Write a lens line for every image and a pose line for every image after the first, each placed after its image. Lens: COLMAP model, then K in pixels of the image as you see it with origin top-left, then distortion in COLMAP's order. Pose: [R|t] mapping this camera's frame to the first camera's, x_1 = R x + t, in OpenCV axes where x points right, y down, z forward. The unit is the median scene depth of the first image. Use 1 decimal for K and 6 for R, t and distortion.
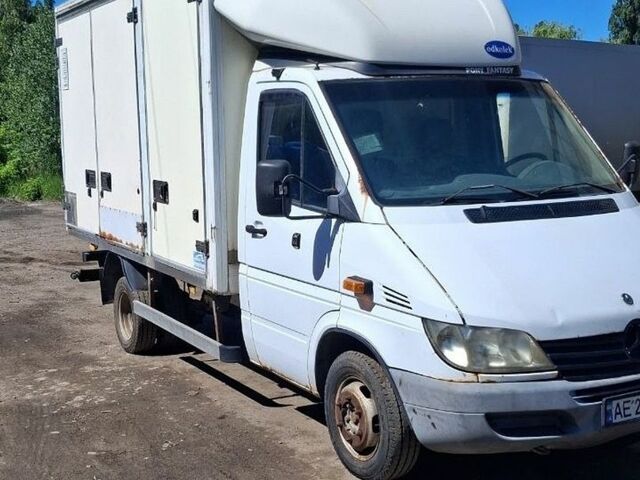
lens RADIAL K [[911.9, 0, 320.0], [0, 911.9, 240.0], [0, 0, 1]] dist [0.300845, -1.176666]
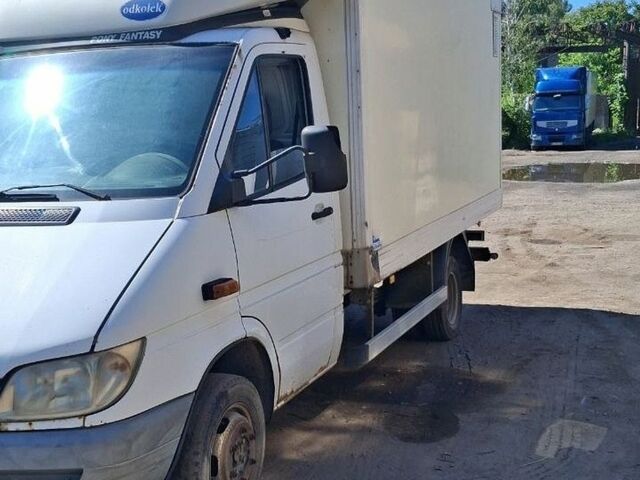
lens RADIAL K [[911.9, 0, 320.0], [0, 911.9, 240.0], [0, 0, 1]] dist [0.300845, -1.176666]
pose [[0.613385, 0.092653, -0.784331, 1.144582], [-0.065019, 0.995648, 0.066768, -0.090592], [0.787103, 0.010042, 0.616739, 0.788723]]
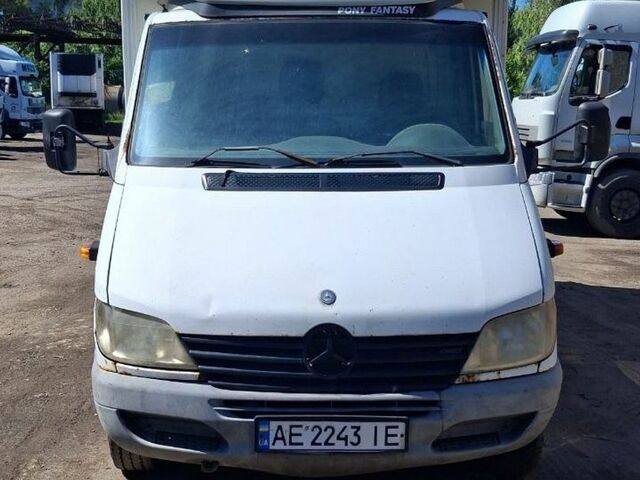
lens RADIAL K [[911.9, 0, 320.0], [0, 911.9, 240.0], [0, 0, 1]] dist [0.300845, -1.176666]
pose [[0.877786, 0.087213, -0.471048, 0.669836], [-0.071632, 0.996129, 0.050945, -0.022978], [0.473667, -0.010977, 0.880635, 0.309749]]
